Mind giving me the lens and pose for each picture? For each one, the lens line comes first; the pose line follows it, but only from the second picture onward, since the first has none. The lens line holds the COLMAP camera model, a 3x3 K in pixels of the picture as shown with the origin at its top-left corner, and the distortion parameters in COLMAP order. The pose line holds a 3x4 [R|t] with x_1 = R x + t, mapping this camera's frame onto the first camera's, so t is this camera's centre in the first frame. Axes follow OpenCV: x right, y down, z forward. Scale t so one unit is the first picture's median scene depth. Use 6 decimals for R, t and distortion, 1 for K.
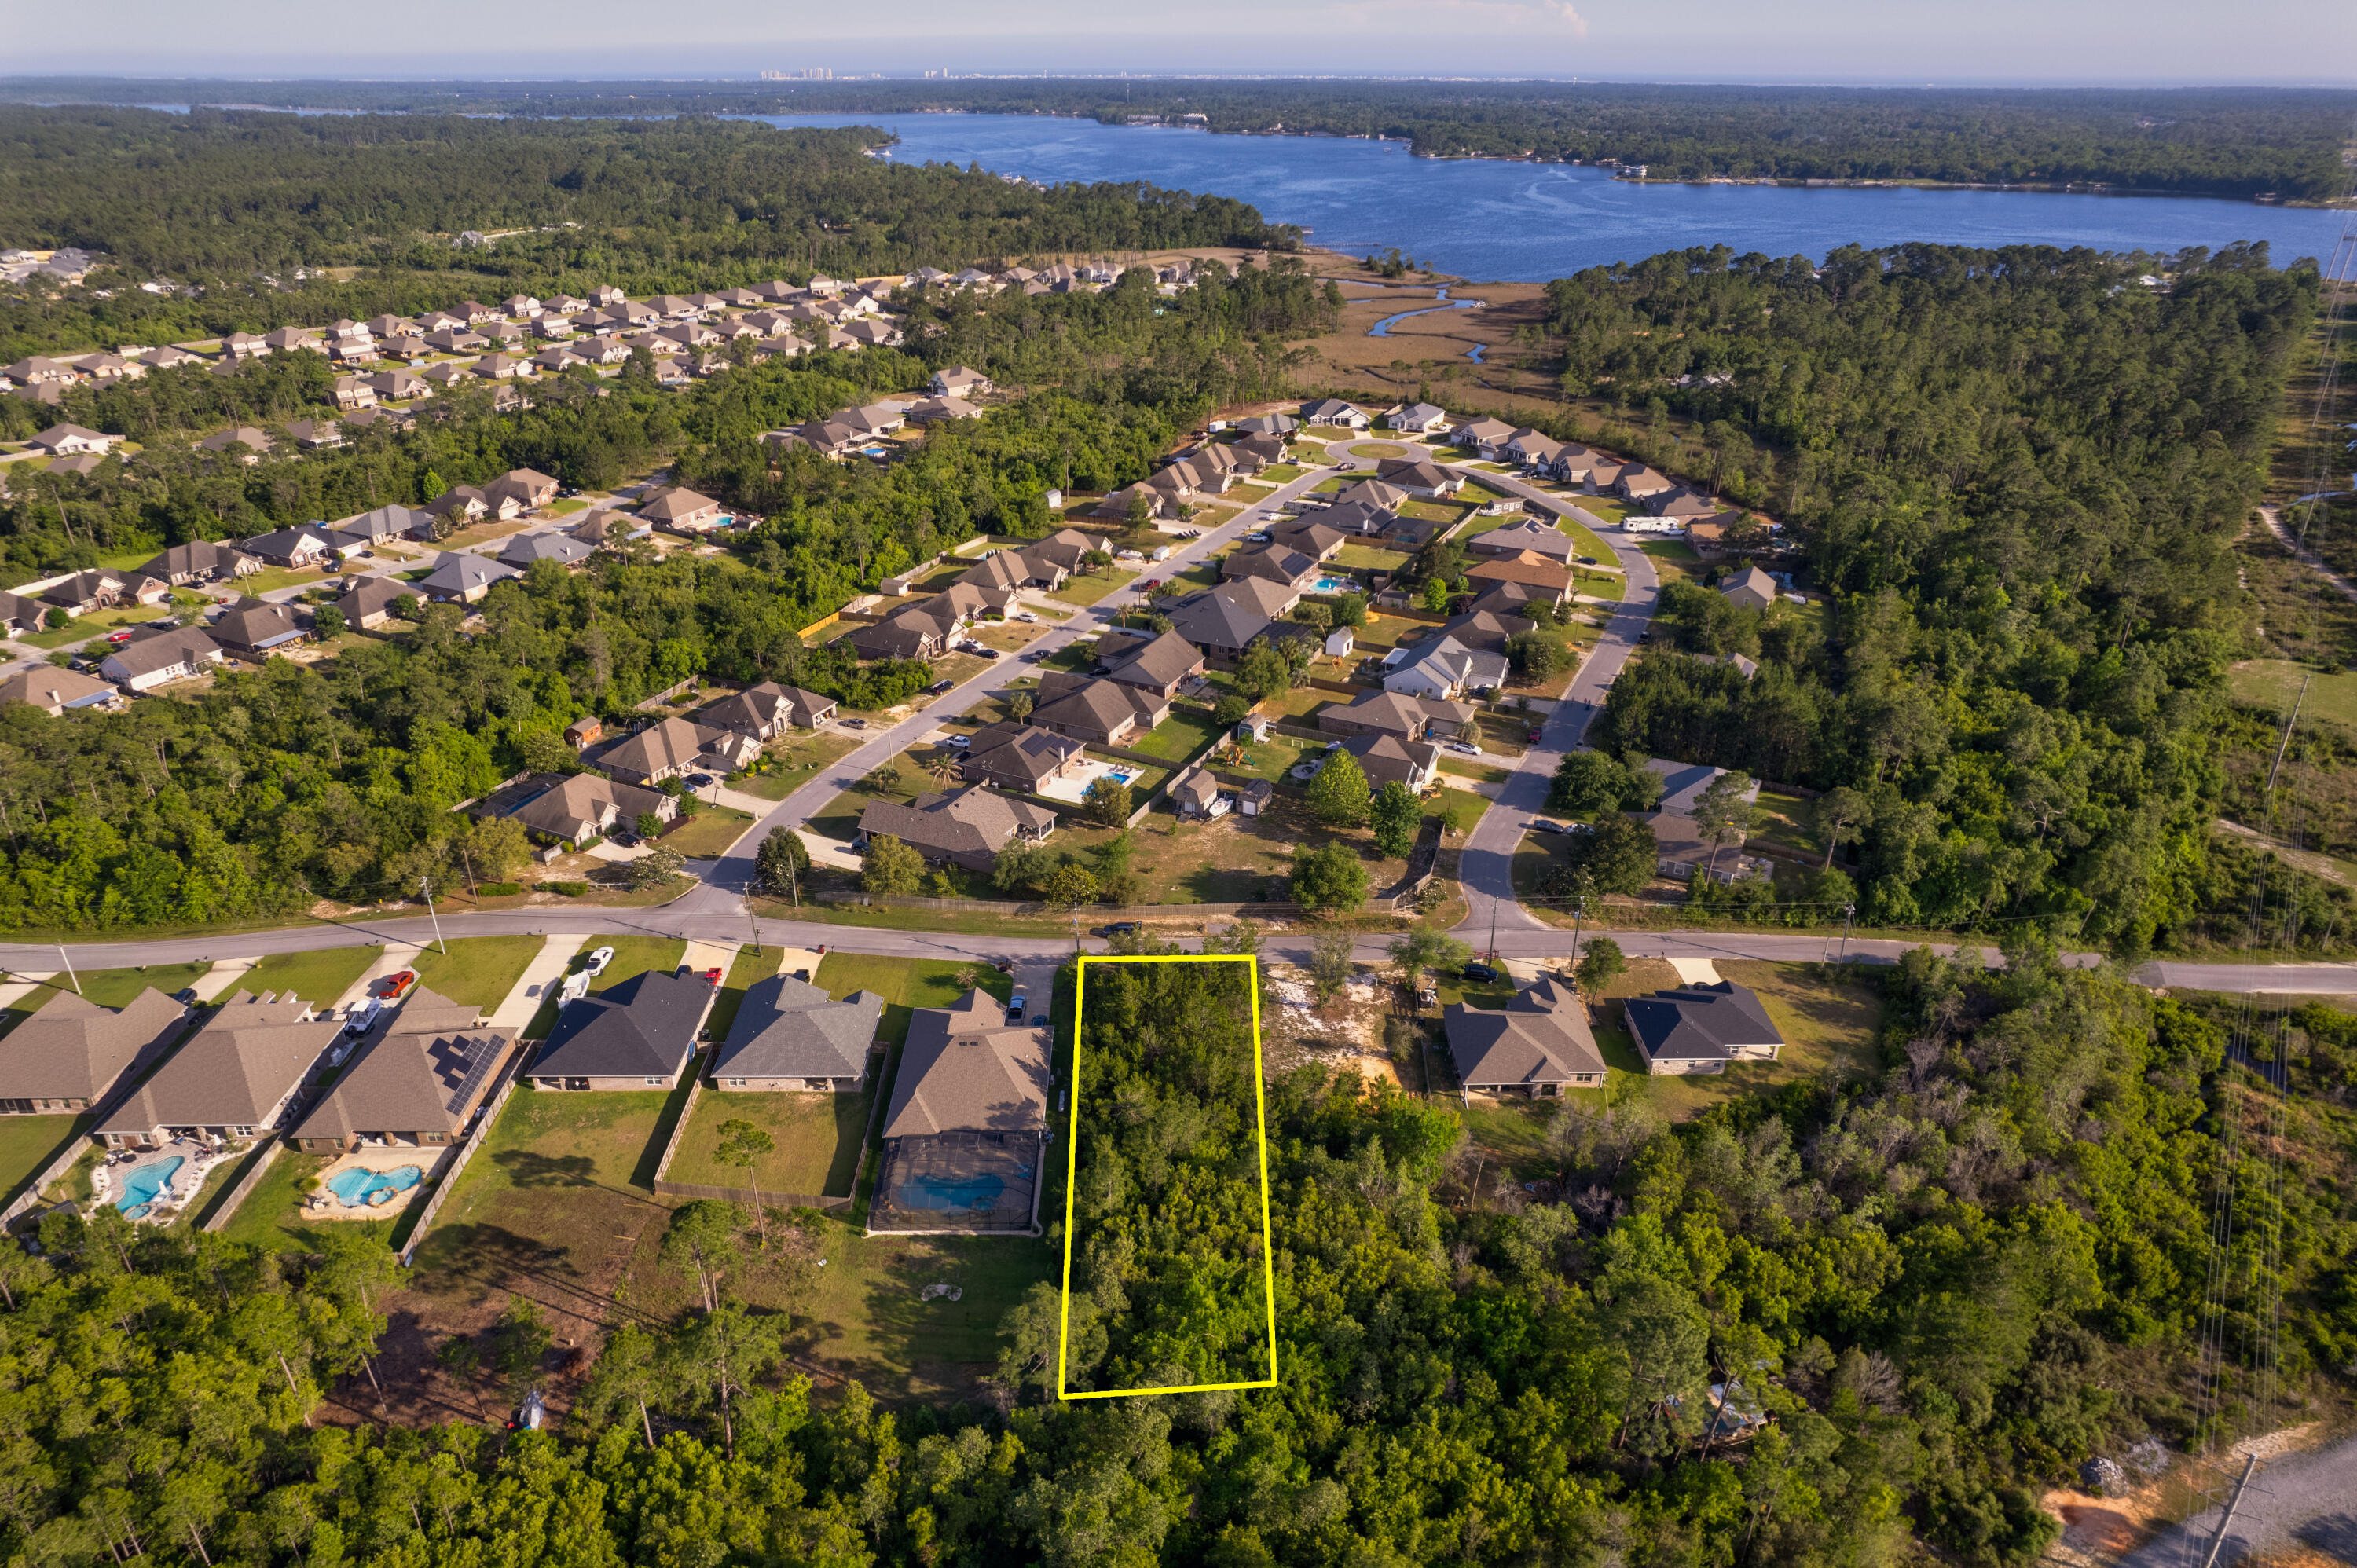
lens RADIAL K [[1506.5, 0, 1183.0], [0, 1506.5, 794.1], [0, 0, 1]] dist [-0.076246, 0.067647]
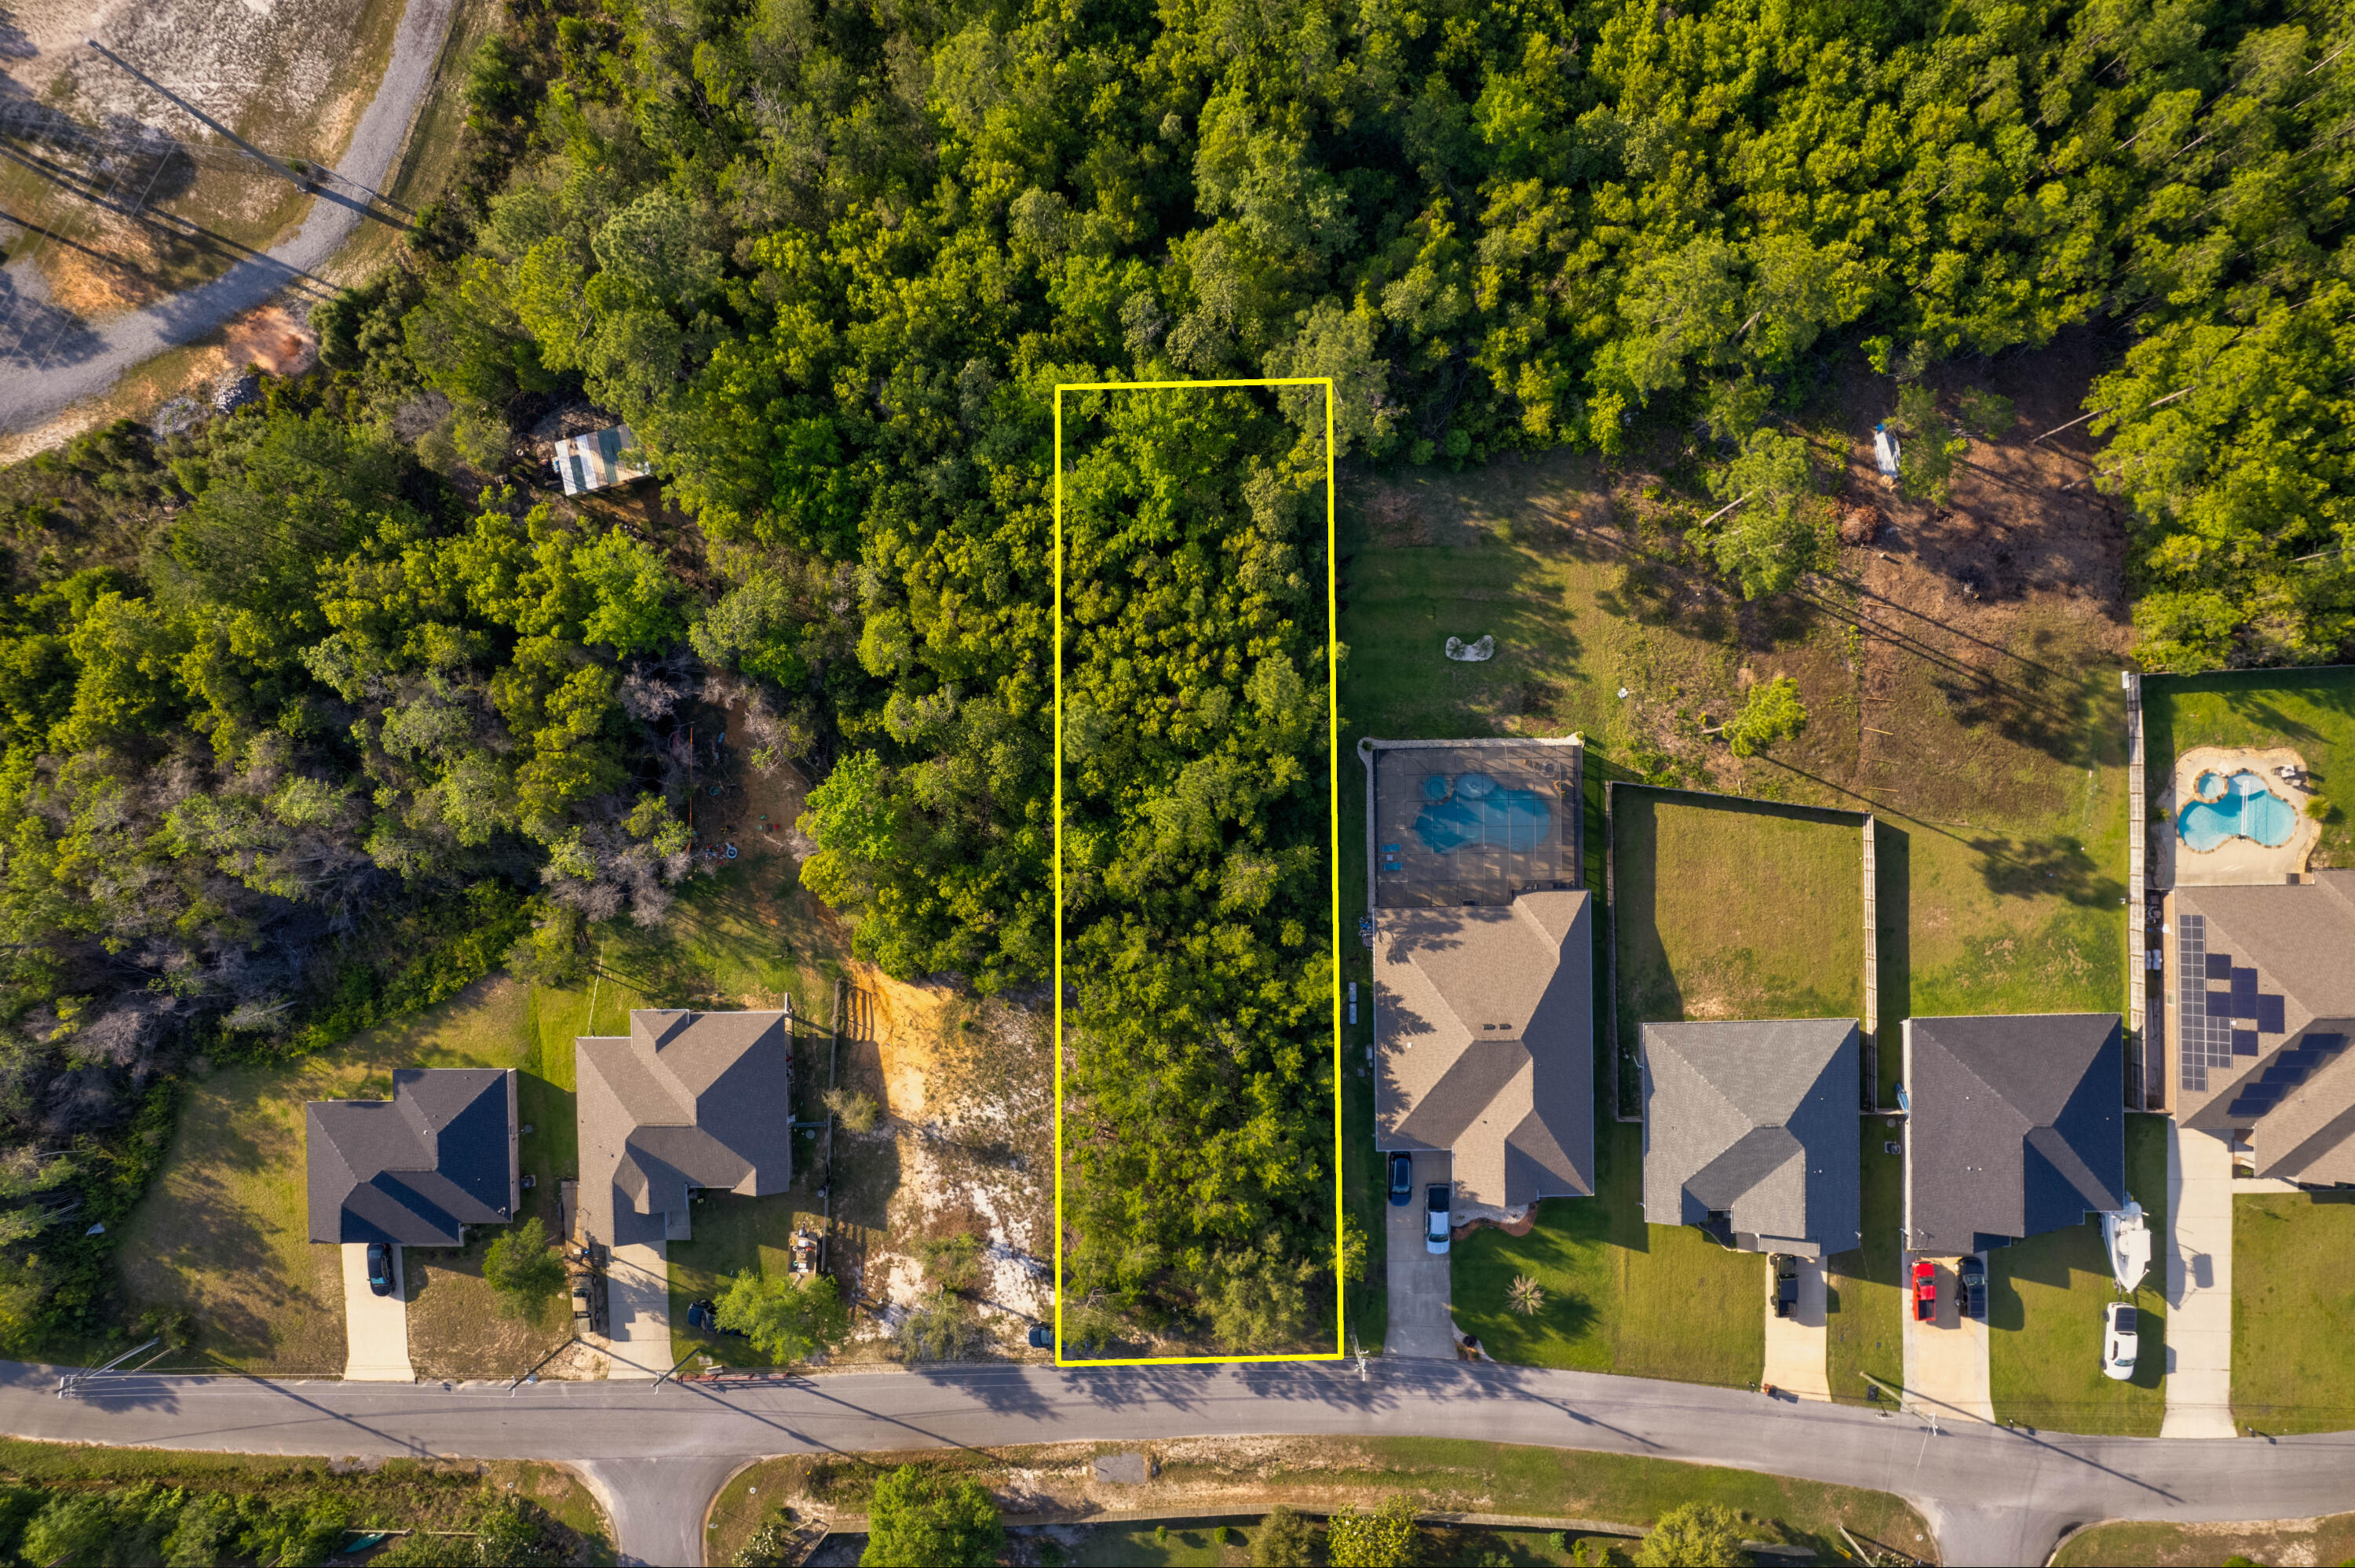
lens RADIAL K [[1506.0, 0, 1183.6], [0, 1506.0, 793.6], [0, 0, 1]] dist [-0.078630, 0.073899]
pose [[-0.999968, 0.004266, 0.006765, -0.004309], [0.004089, -0.454226, 0.890877, -0.293382], [0.006874, 0.890876, 0.454194, 0.449562]]
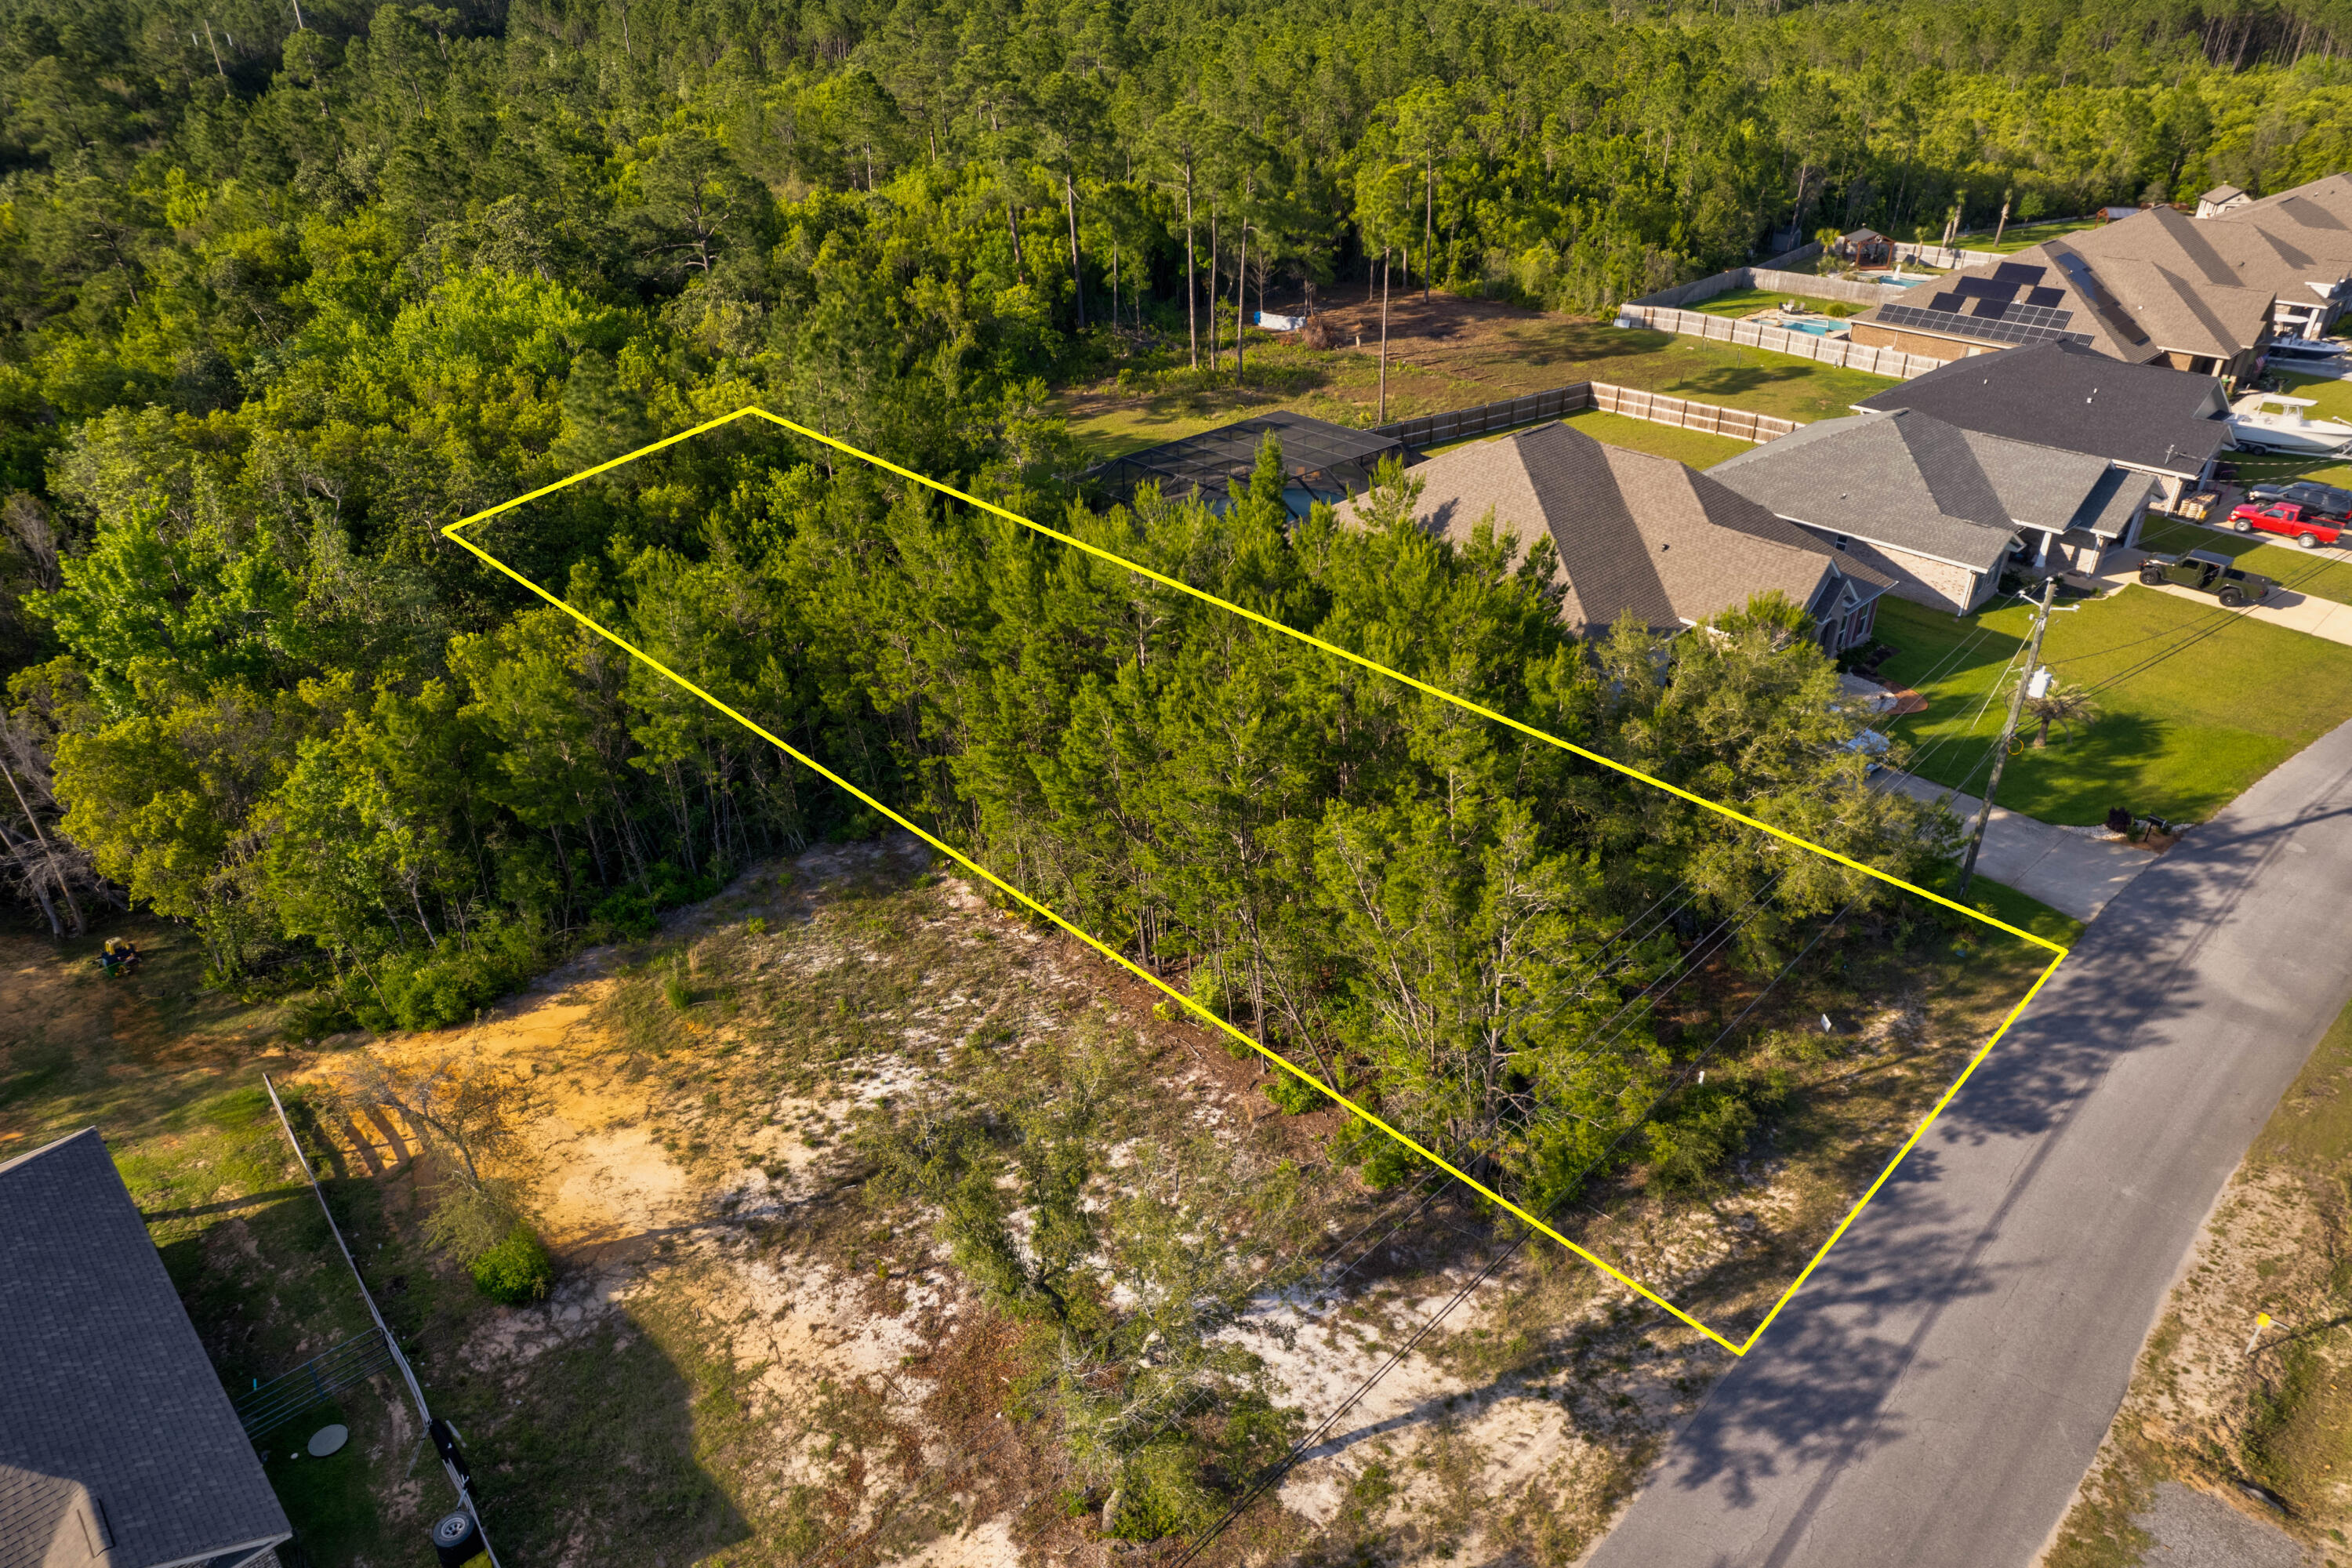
lens RADIAL K [[1508.6, 0, 1182.6], [0, 1508.6, 790.1], [0, 0, 1]] dist [-0.088026, 0.083154]
pose [[-0.723088, 0.344531, -0.598701, 0.140280], [-0.304745, 0.618710, 0.724105, -0.024275], [0.619899, 0.706042, -0.342387, 0.861531]]
